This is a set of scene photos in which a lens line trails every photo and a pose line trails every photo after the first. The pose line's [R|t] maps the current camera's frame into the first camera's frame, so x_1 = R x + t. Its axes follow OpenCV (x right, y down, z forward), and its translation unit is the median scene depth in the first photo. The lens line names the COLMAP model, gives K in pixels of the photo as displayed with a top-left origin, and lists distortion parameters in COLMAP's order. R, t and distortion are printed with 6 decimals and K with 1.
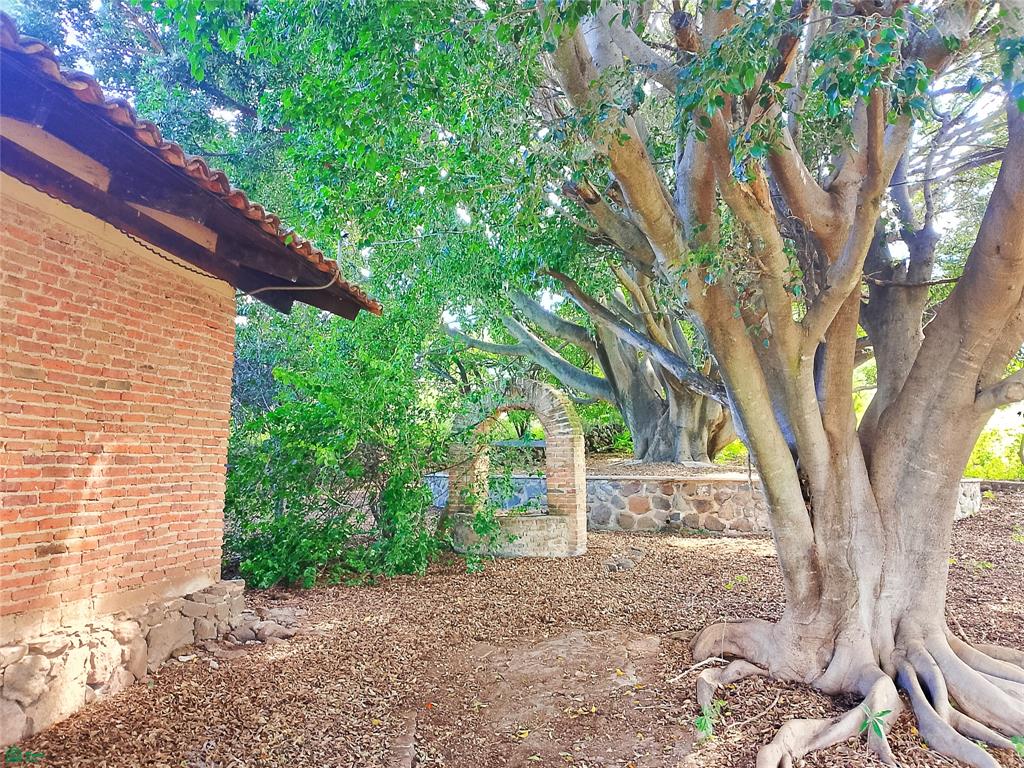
lens RADIAL K [[770.9, 0, 512.0], [0, 770.9, 384.0], [0, 0, 1]] dist [0.012921, -0.003949]
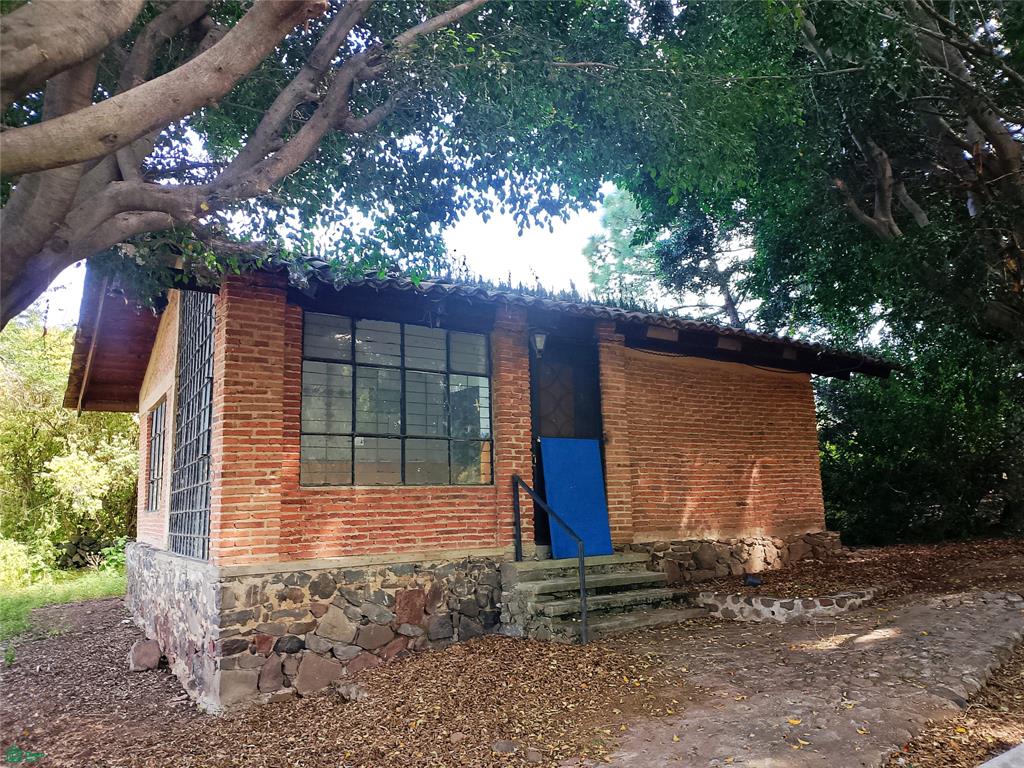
lens RADIAL K [[735.9, 0, 512.0], [0, 735.9, 384.0], [0, 0, 1]] dist [0.000913, -0.002244]
pose [[0.672314, -0.154019, -0.724066, 0.430970], [0.115130, 0.987970, -0.103254, -0.001704], [0.731258, -0.013943, 0.681958, -0.727372]]
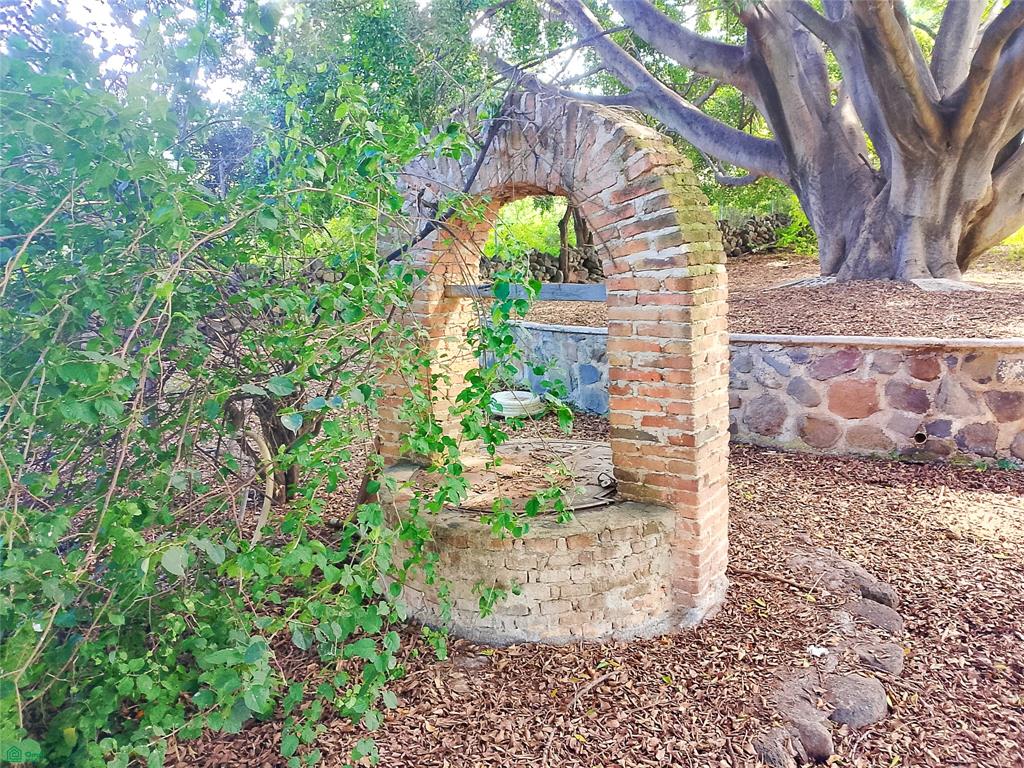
lens RADIAL K [[770.9, 0, 512.0], [0, 770.9, 384.0], [0, 0, 1]] dist [0.012921, -0.003949]
pose [[0.982426, 0.001046, -0.186648, 0.065606], [0.047427, 0.965766, 0.255042, 0.027970], [0.180525, -0.259412, 0.948744, 0.664936]]
